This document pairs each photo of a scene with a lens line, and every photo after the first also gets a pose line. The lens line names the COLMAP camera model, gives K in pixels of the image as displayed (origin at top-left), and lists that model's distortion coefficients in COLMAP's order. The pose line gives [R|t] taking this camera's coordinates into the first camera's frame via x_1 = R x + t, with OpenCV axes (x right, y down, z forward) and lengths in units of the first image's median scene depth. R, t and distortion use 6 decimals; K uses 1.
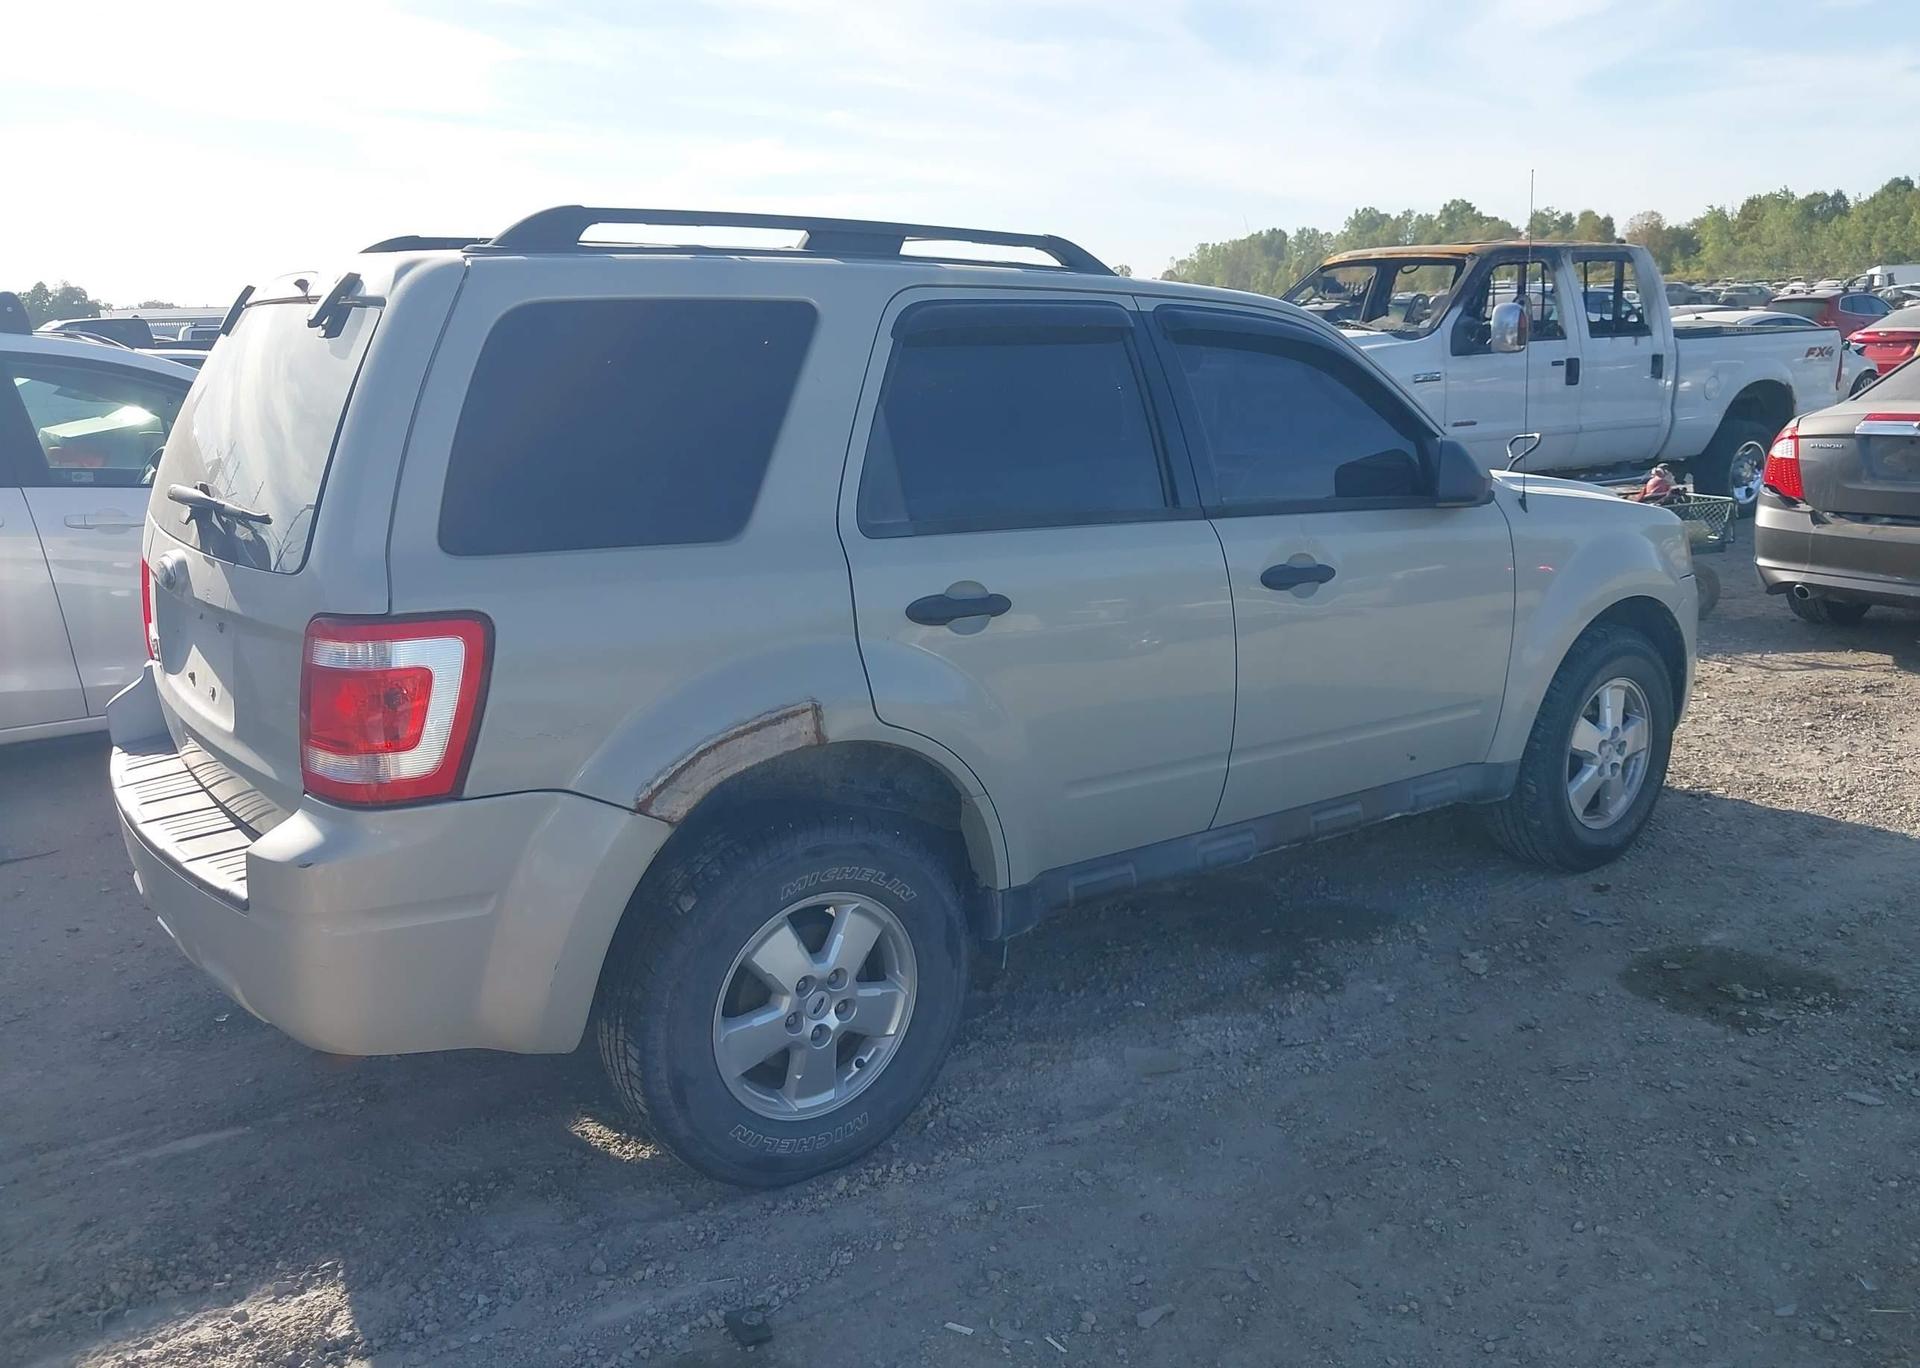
lens RADIAL K [[1540.4, 0, 979.1], [0, 1540.4, 695.6], [0, 0, 1]] dist [-0.010776, 0.012384]
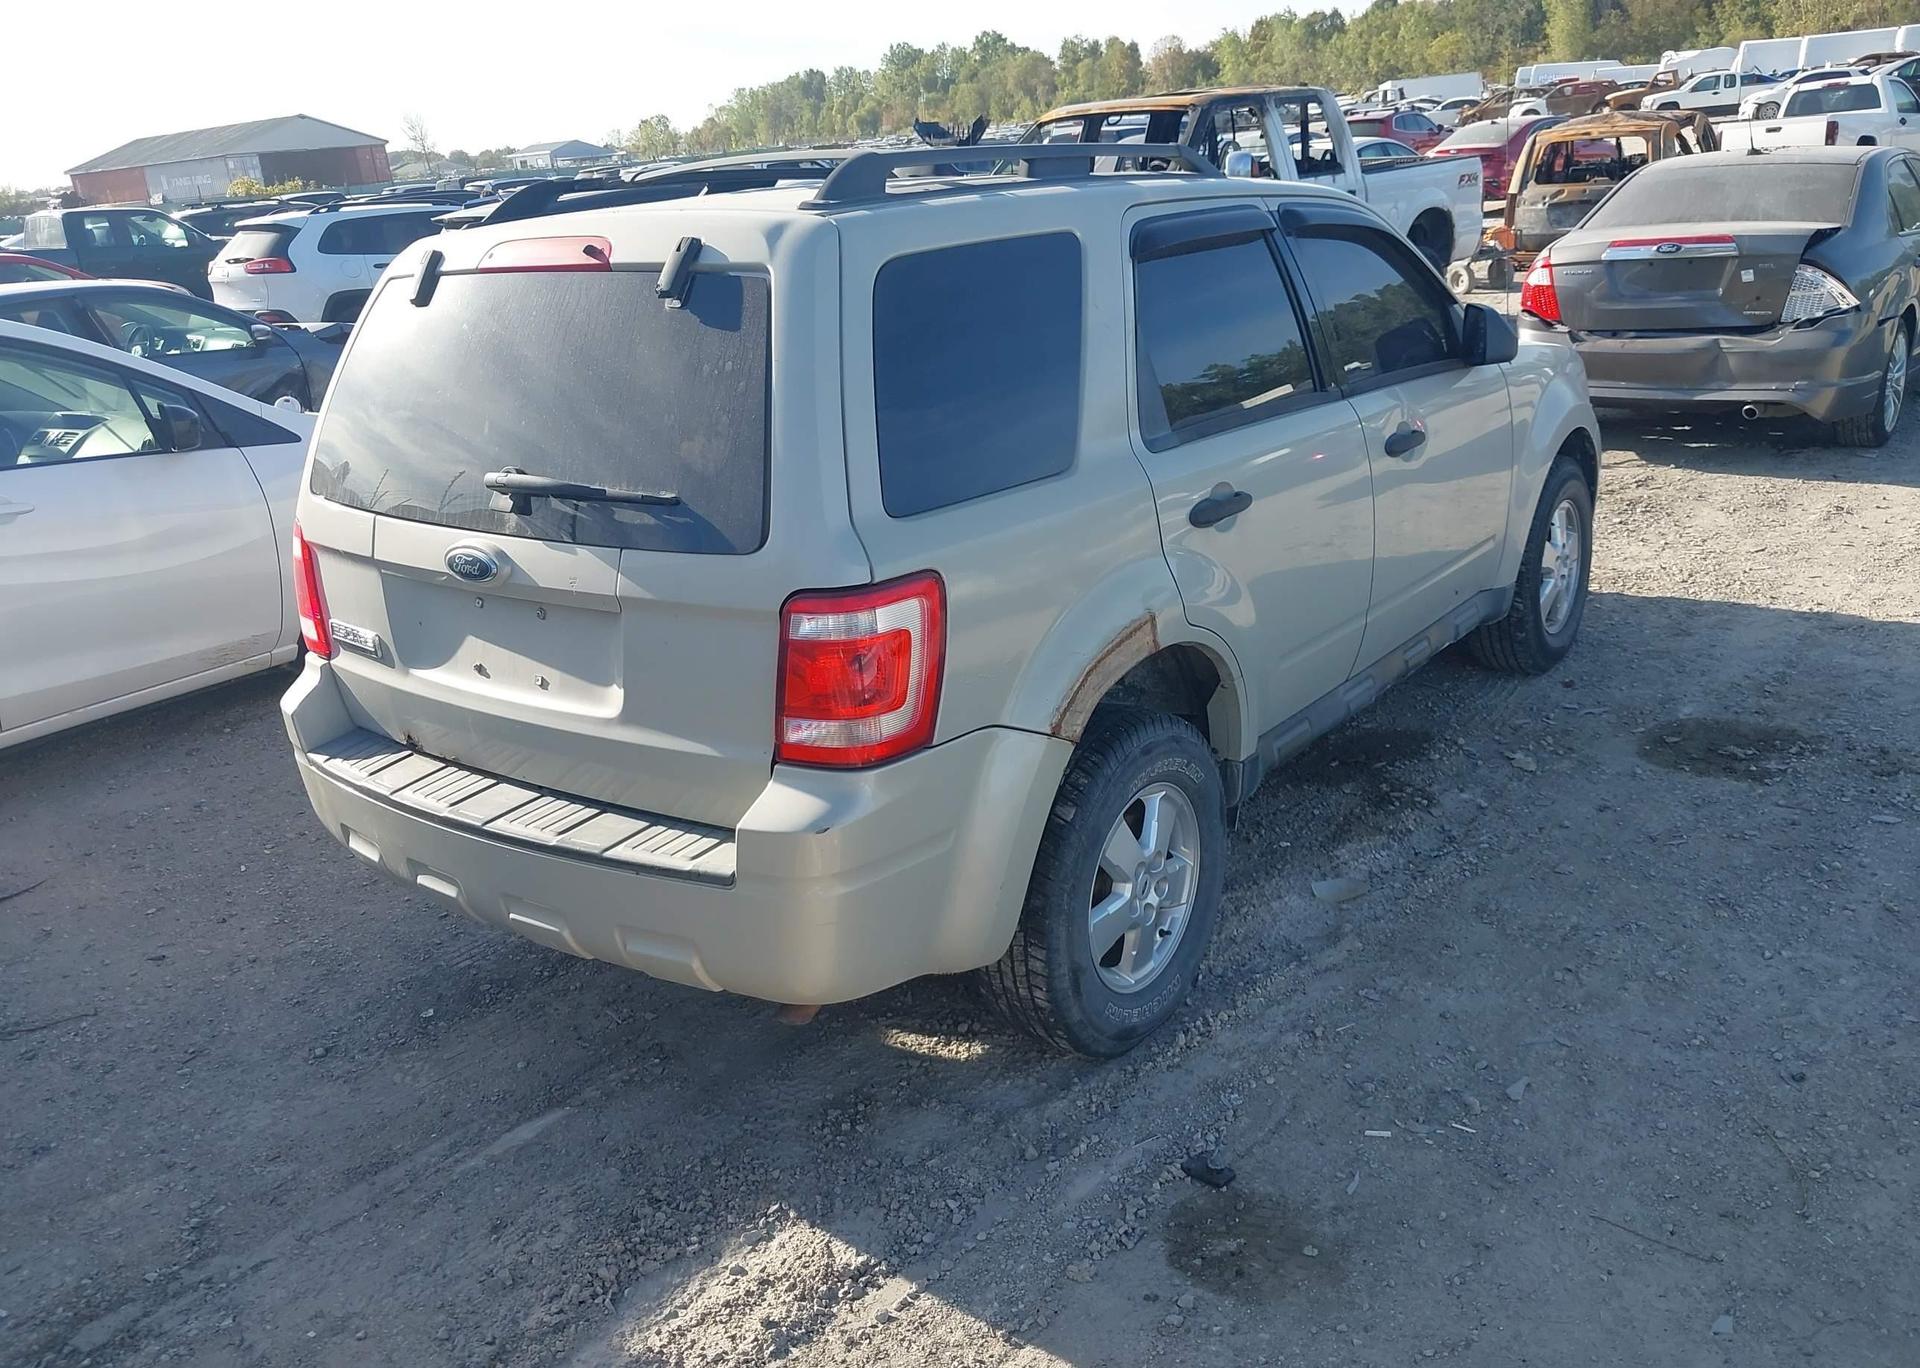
lens RADIAL K [[1540.4, 0, 970.6], [0, 1540.4, 700.0], [0, 0, 1]] dist [-0.010776, 0.012384]
pose [[0.960554, -0.142449, 0.238841, -0.407524], [0.119624, 0.986976, 0.107553, -0.055029], [-0.251051, -0.074740, 0.965084, -0.013355]]
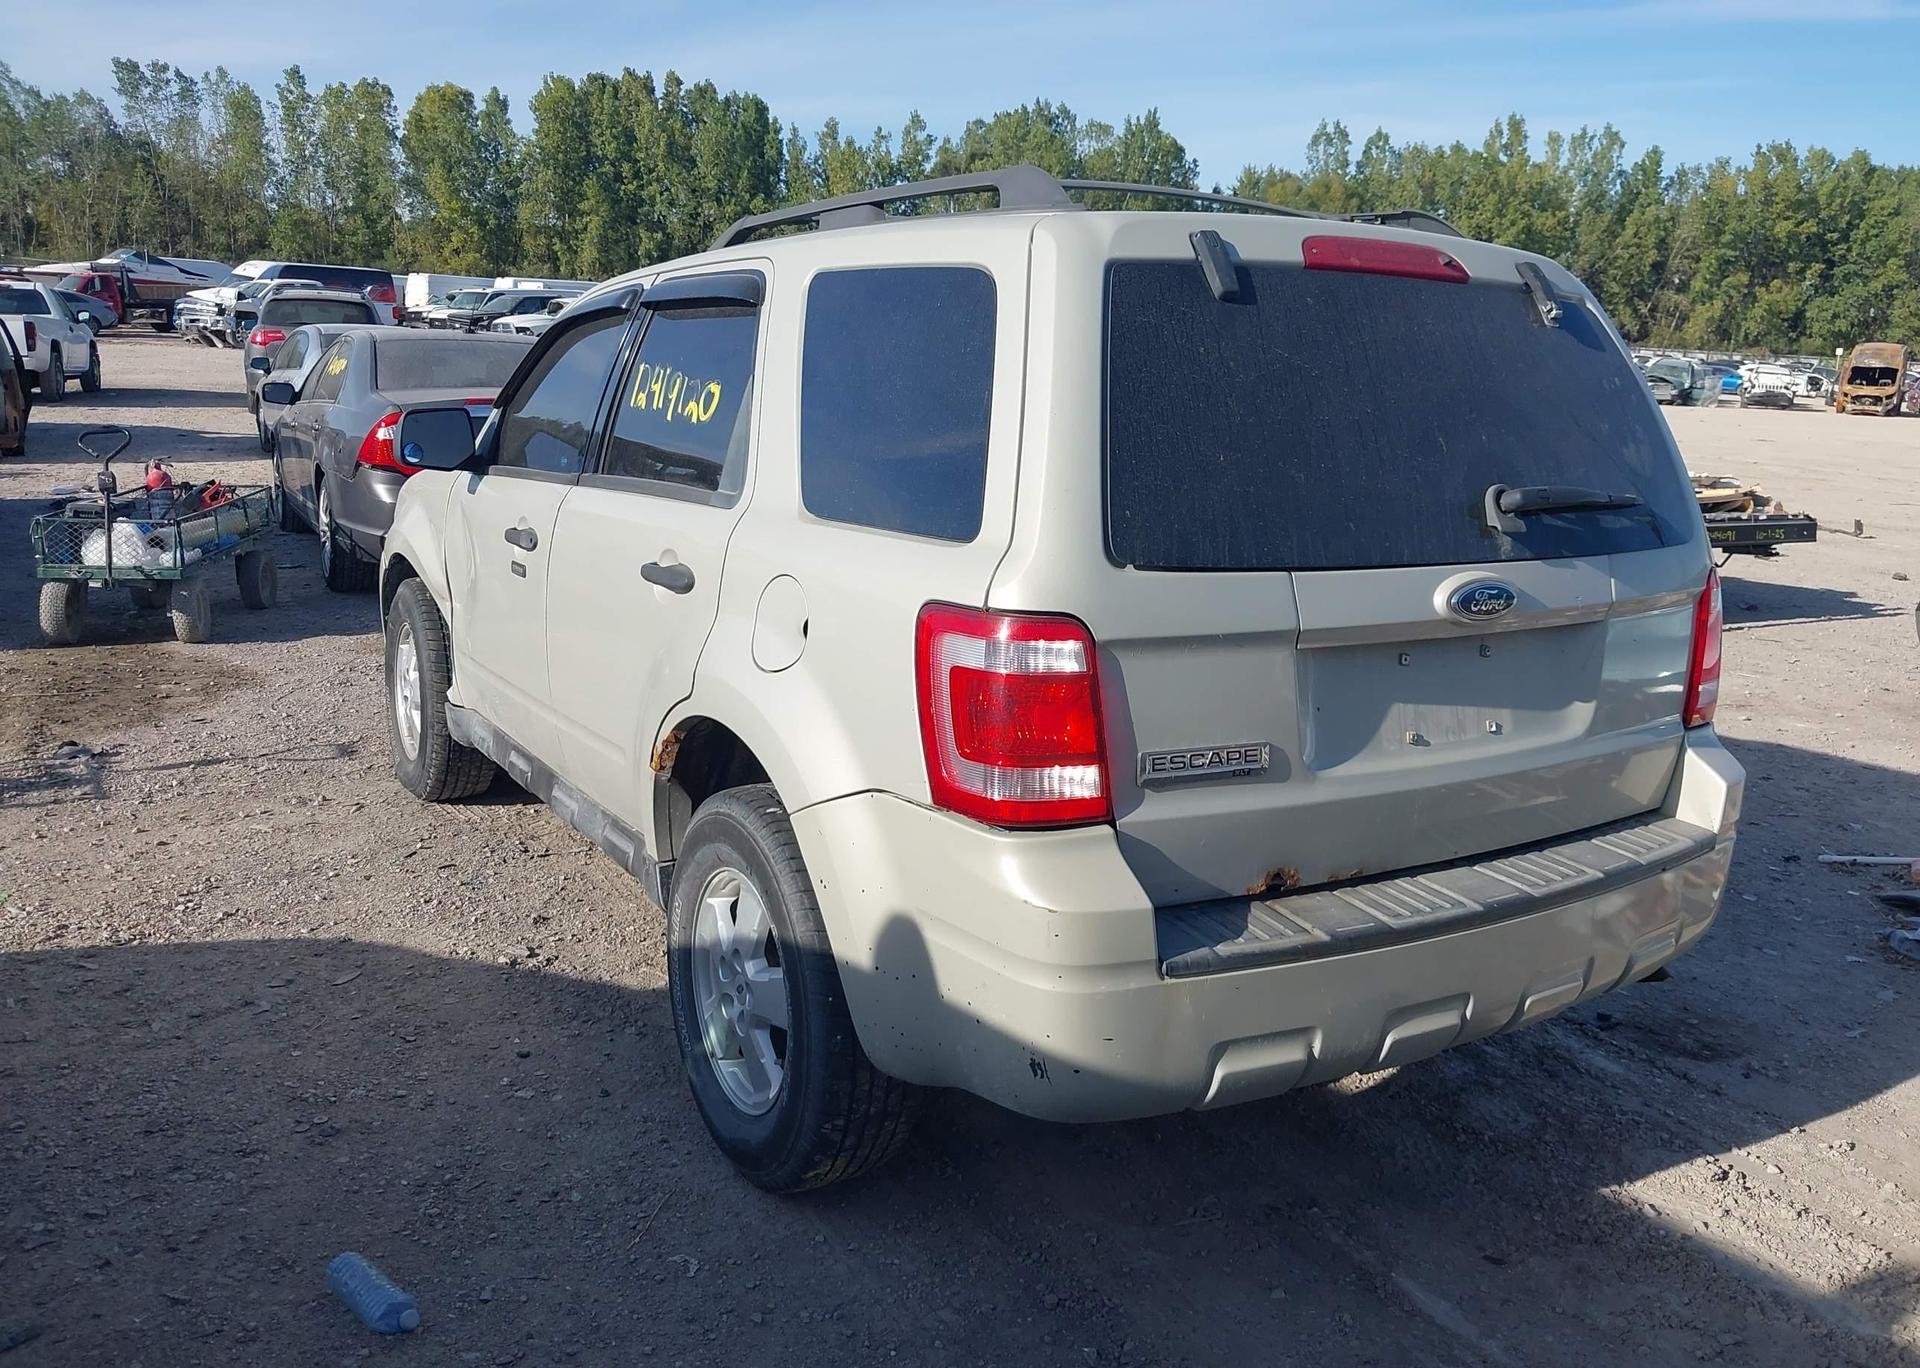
lens RADIAL K [[1540.4, 0, 978.5], [0, 1540.4, 703.3], [0, 0, 1]] dist [-0.010776, 0.012384]
pose [[0.092628, -0.205454, 0.974274, -1.179211], [0.194913, 0.963291, 0.184606, -0.199767], [-0.976437, 0.172799, 0.129273, 1.010686]]
